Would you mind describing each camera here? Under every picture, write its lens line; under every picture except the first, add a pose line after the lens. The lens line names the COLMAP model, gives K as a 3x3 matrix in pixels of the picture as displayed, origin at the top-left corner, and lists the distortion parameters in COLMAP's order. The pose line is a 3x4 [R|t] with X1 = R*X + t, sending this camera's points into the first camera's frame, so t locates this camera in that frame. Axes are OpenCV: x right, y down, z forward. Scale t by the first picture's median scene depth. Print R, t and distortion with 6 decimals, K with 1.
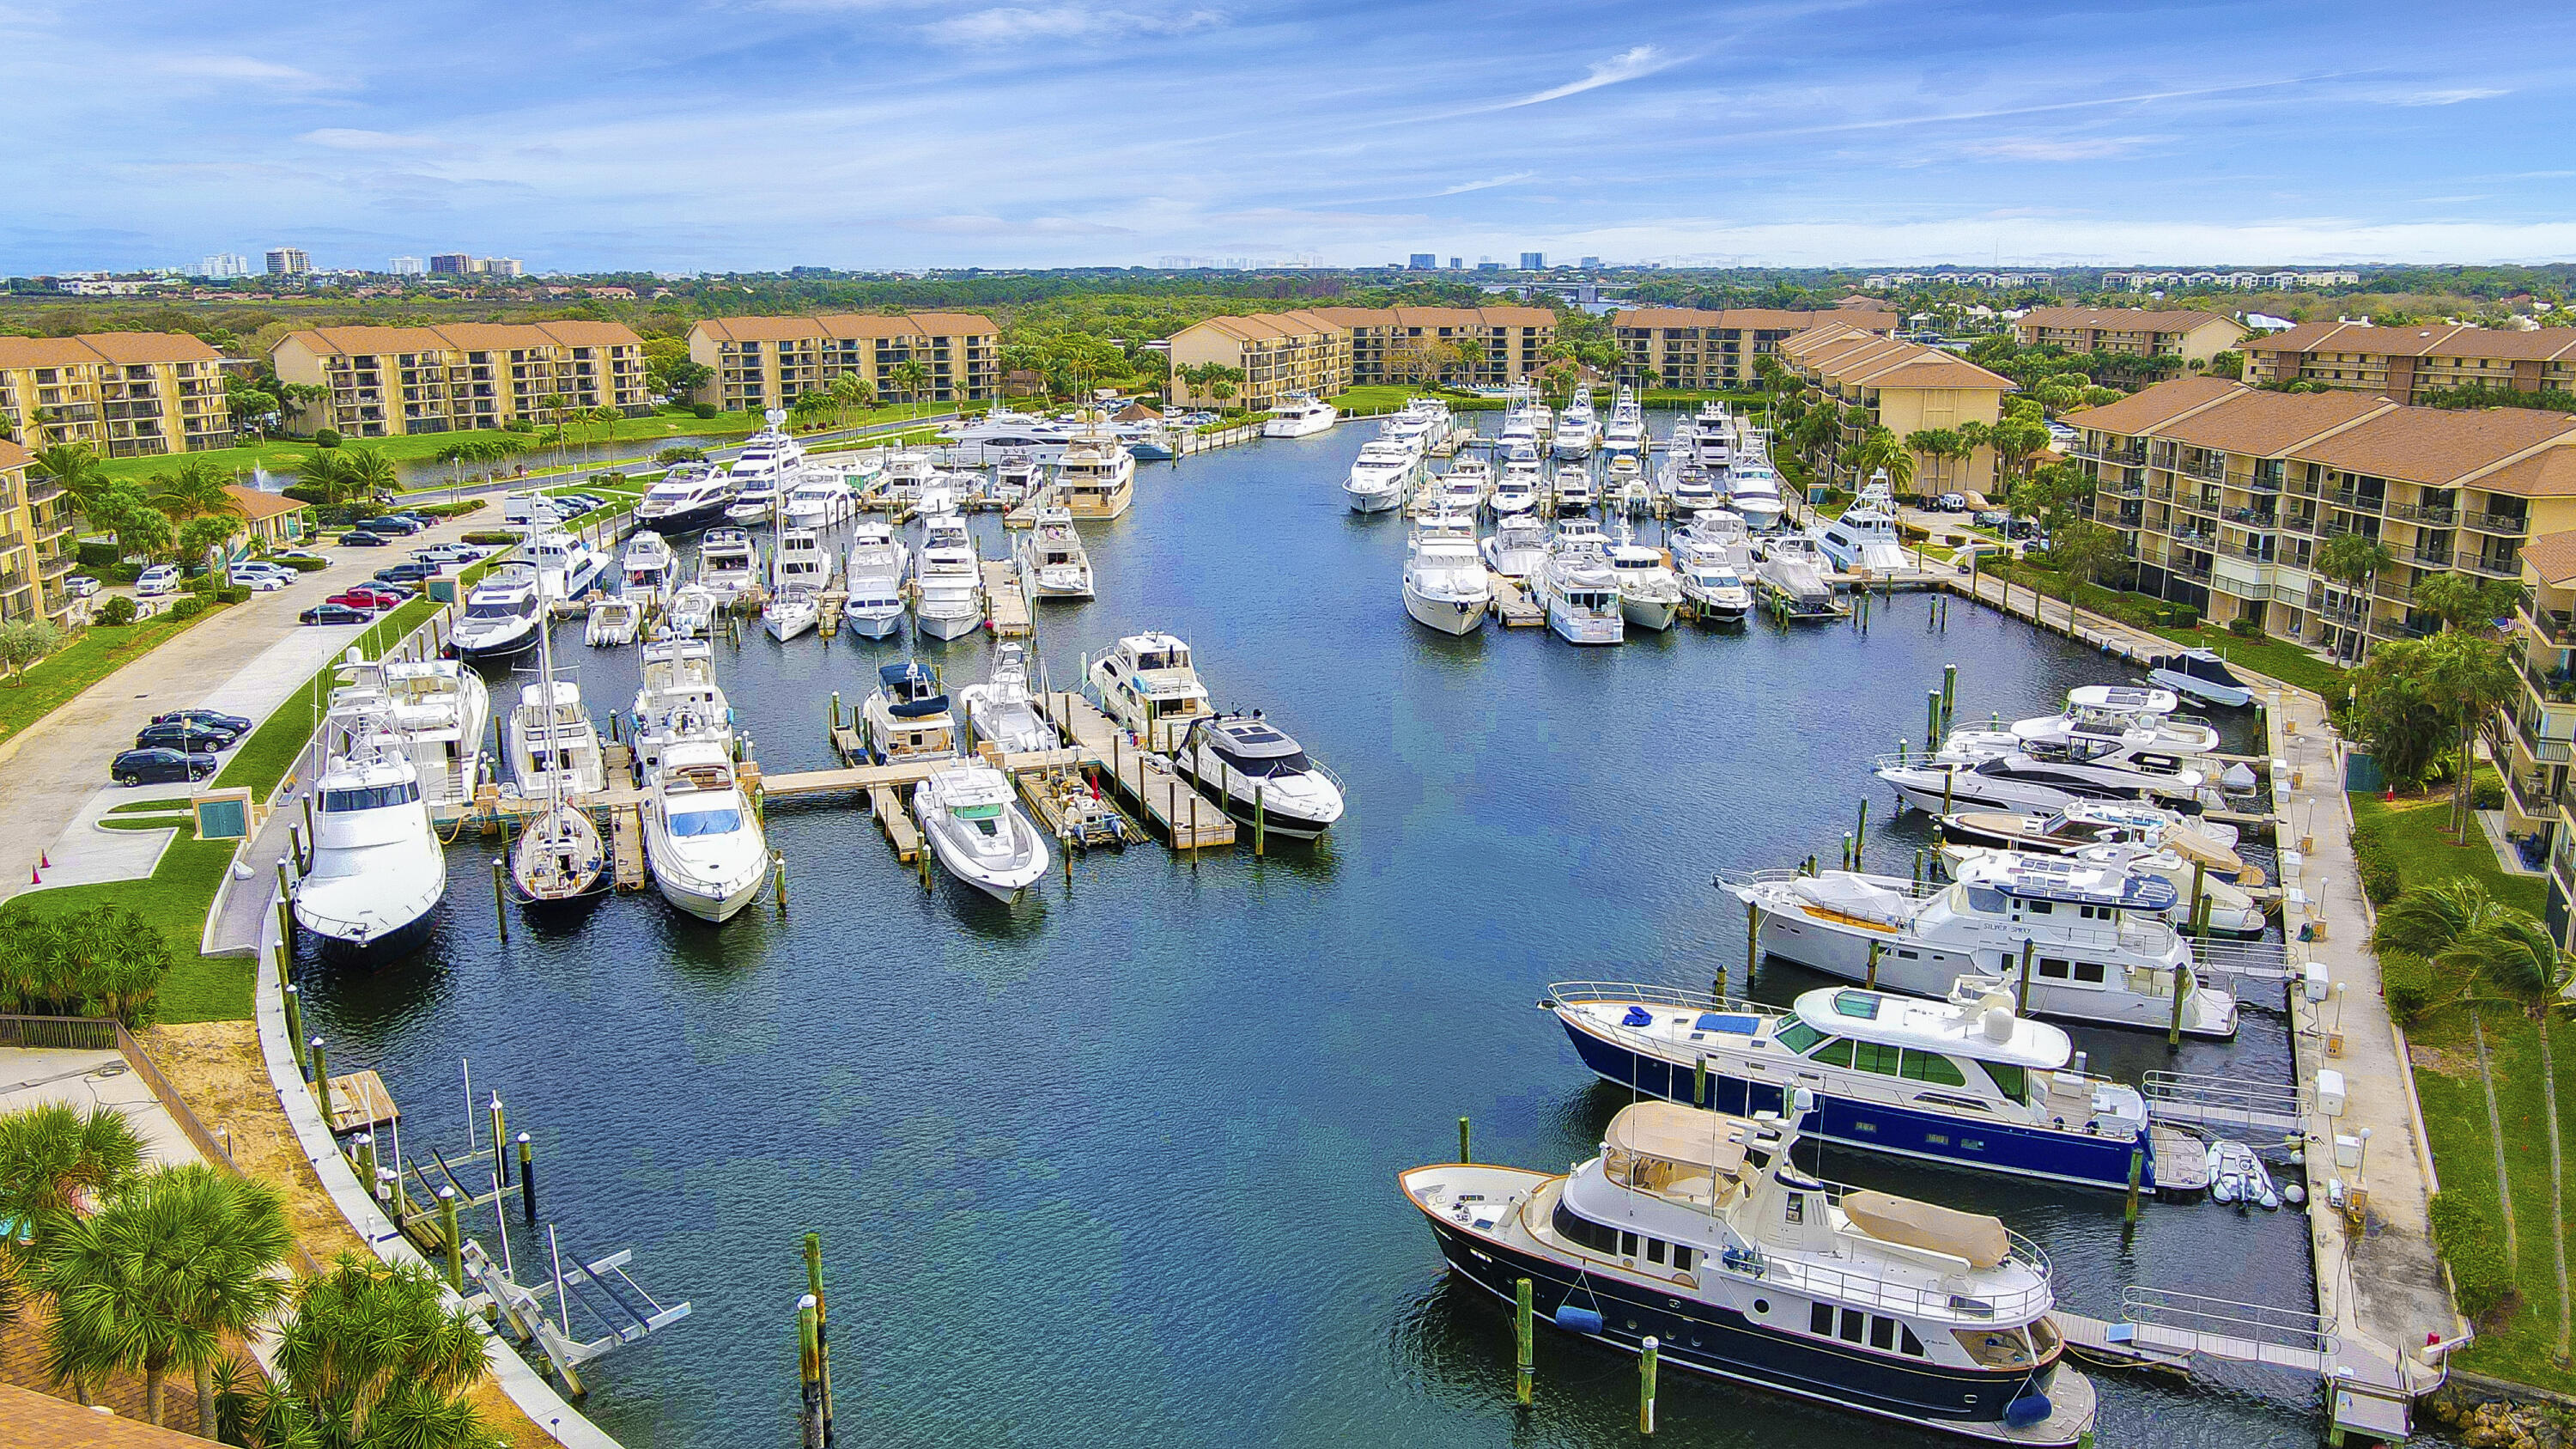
lens RADIAL K [[1791.6, 0, 1288.0], [0, 1791.6, 724.5], [0, 0, 1]] dist [0.013524, 0.002263]
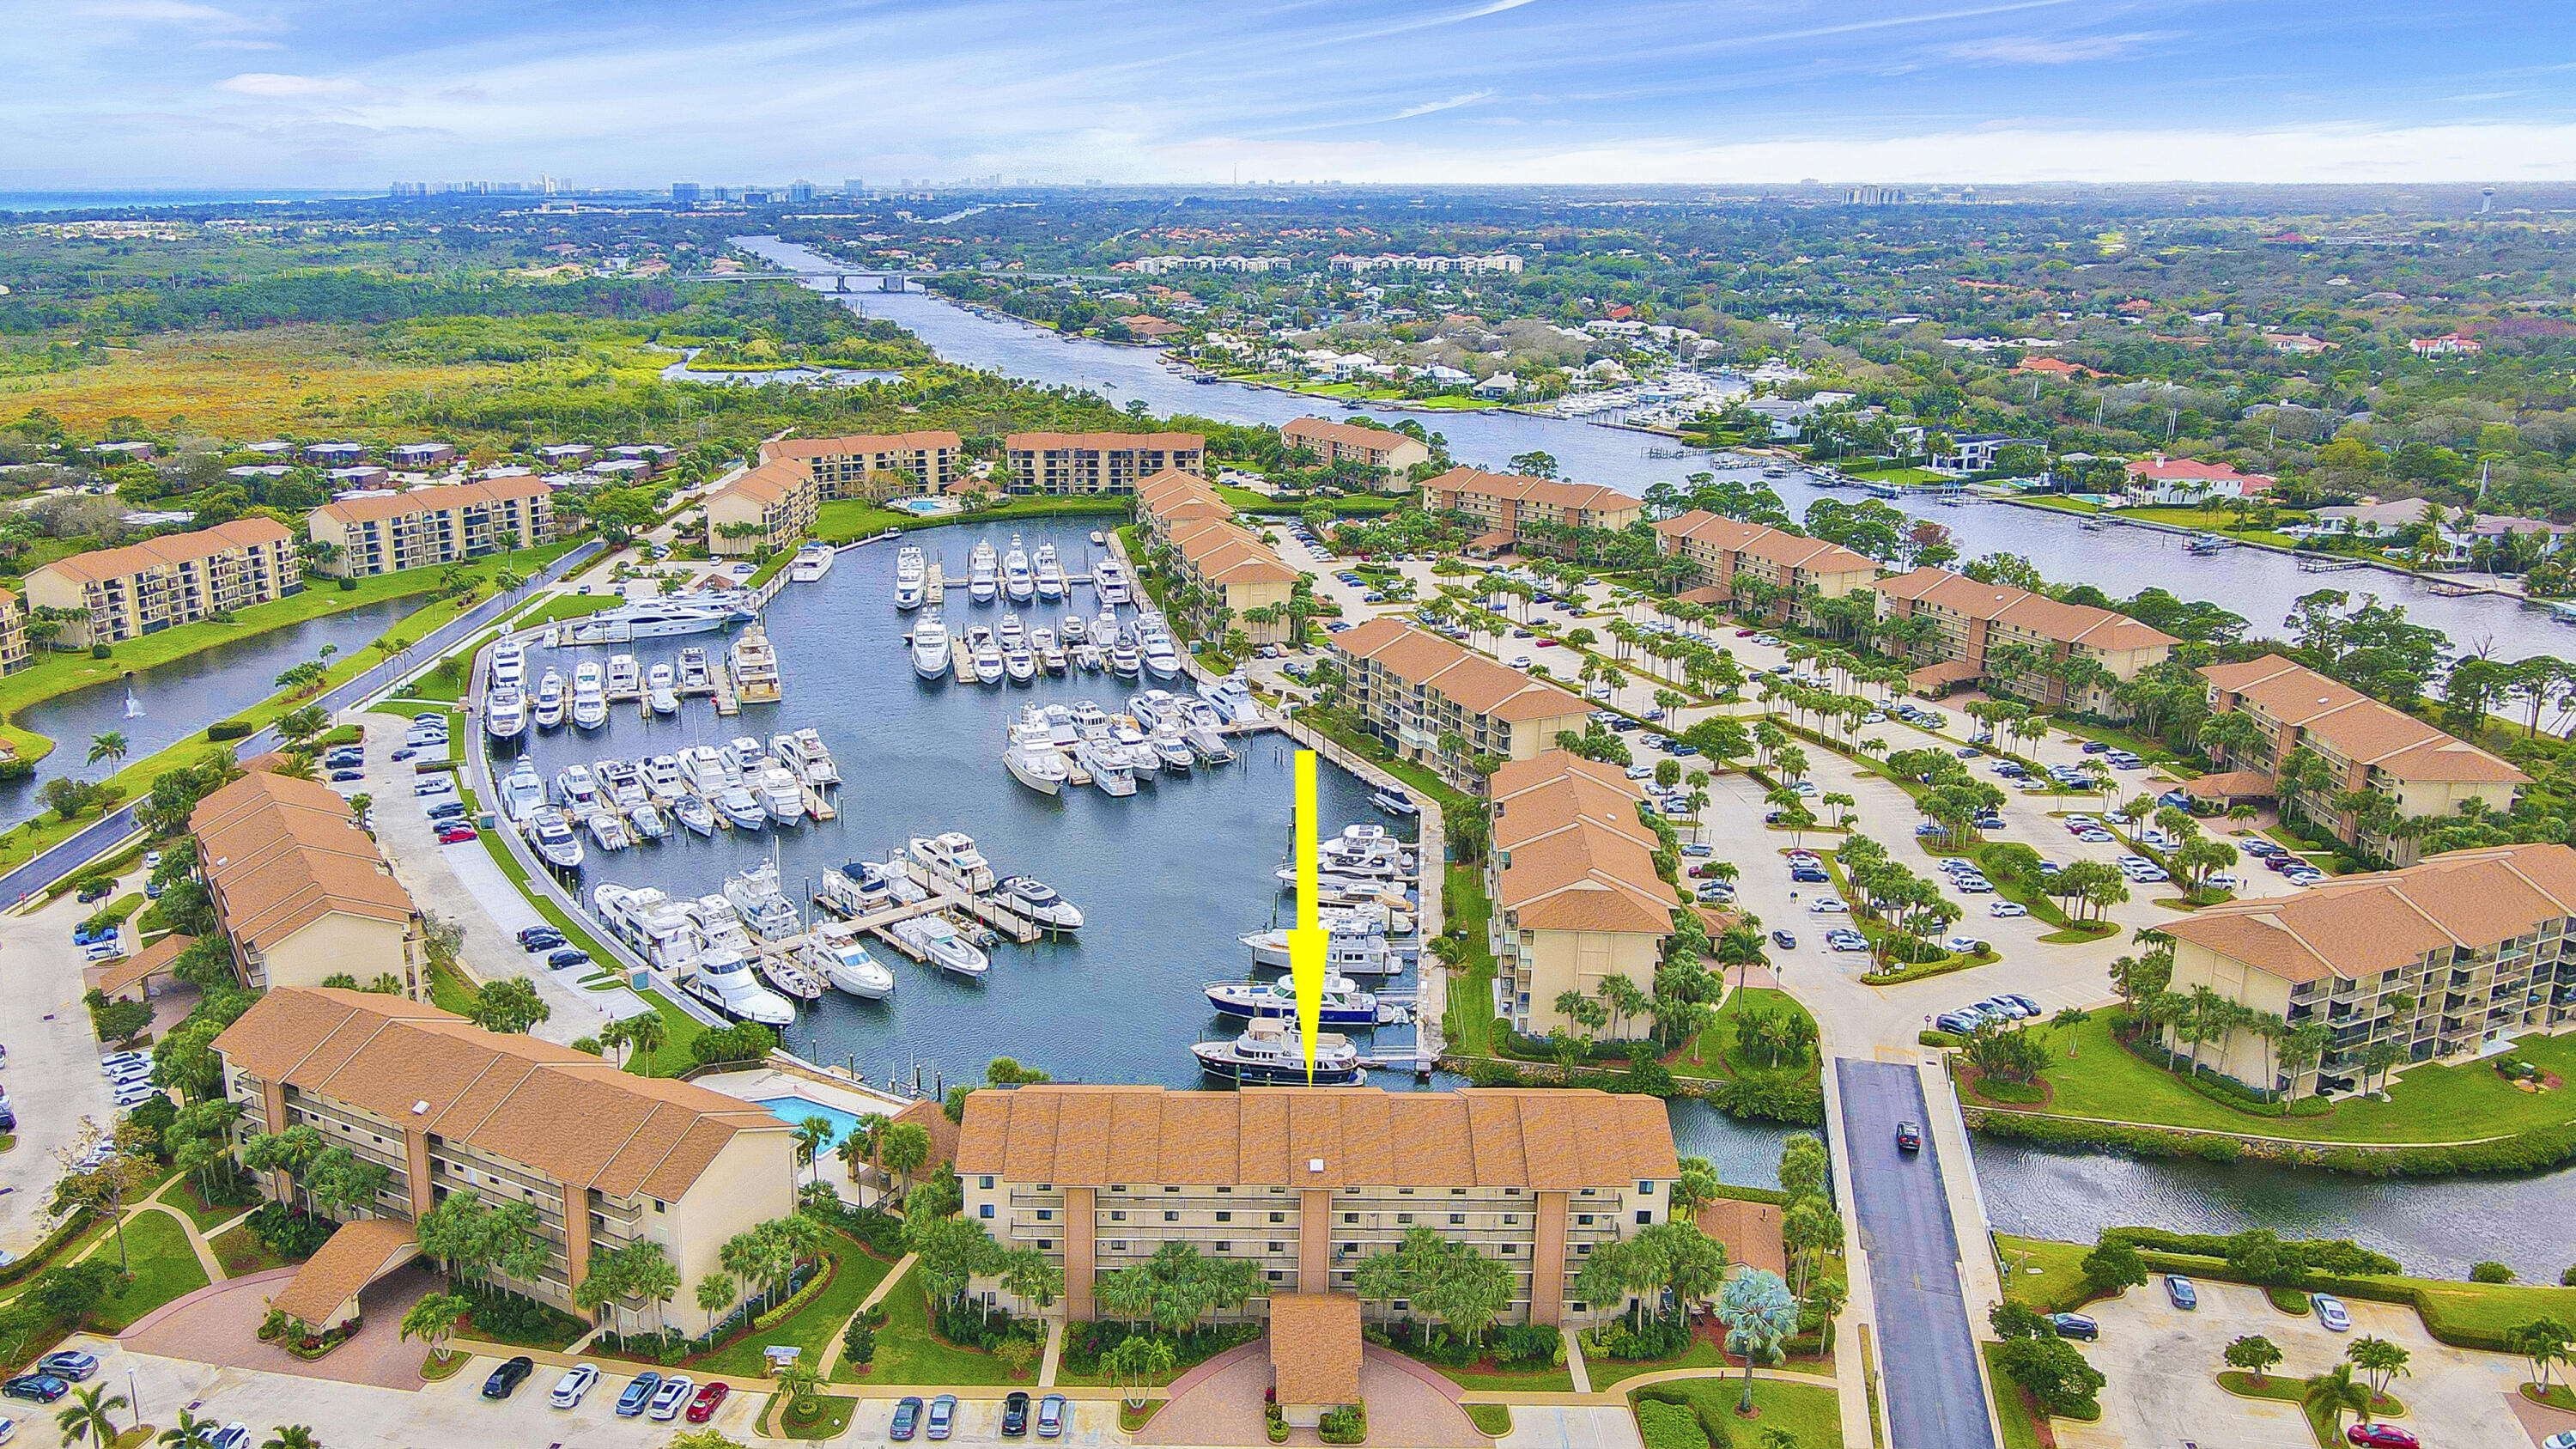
lens RADIAL K [[1906.6, 0, 1288.0], [0, 1906.6, 724.5], [0, 0, 1]] dist [-0.002255, 0.005568]
pose [[0.922374, -0.077196, 0.378507, -0.462772], [0.056656, 0.996267, 0.065126, -0.253953], [-0.382121, -0.038626, 0.923305, -1.037432]]
